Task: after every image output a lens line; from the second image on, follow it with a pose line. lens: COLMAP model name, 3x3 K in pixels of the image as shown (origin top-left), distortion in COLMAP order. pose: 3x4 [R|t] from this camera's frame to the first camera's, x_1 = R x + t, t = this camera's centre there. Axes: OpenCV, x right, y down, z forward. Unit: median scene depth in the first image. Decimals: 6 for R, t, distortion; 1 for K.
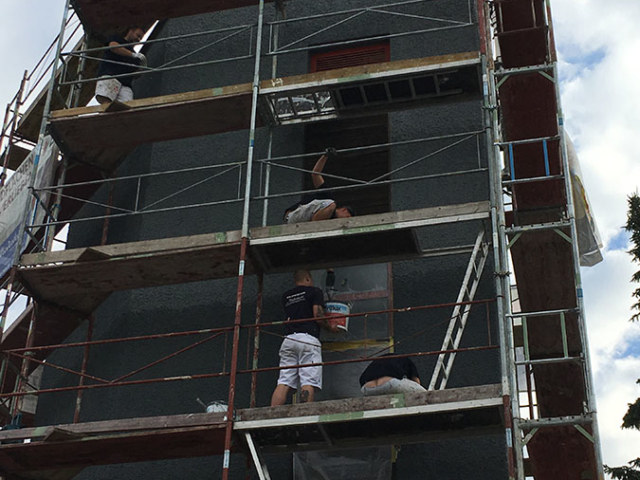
lens RADIAL K [[1131.0, 0, 320.0], [0, 1131.0, 240.0], [0, 0, 1]] dist [-0.017338, -0.137614]
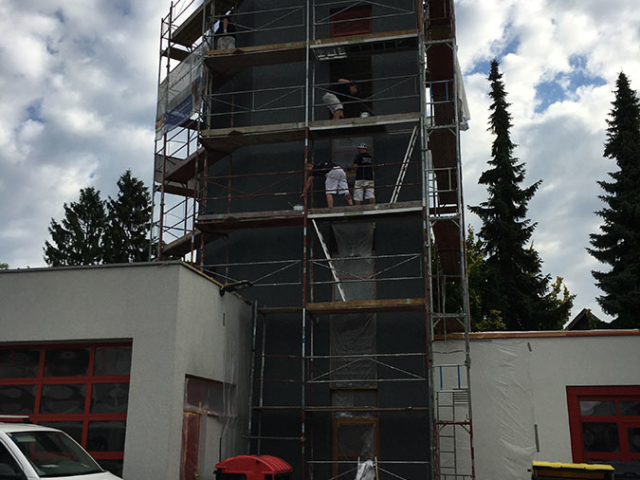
lens RADIAL K [[699.9, 0, 320.0], [0, 699.9, 240.0], [0, 0, 1]] dist [0.005796, -0.004747]
pose [[0.999635, -0.014540, 0.022769, -0.074188], [0.006274, 0.944704, 0.327864, -0.233989], [-0.026277, -0.327601, 0.944451, -0.338872]]
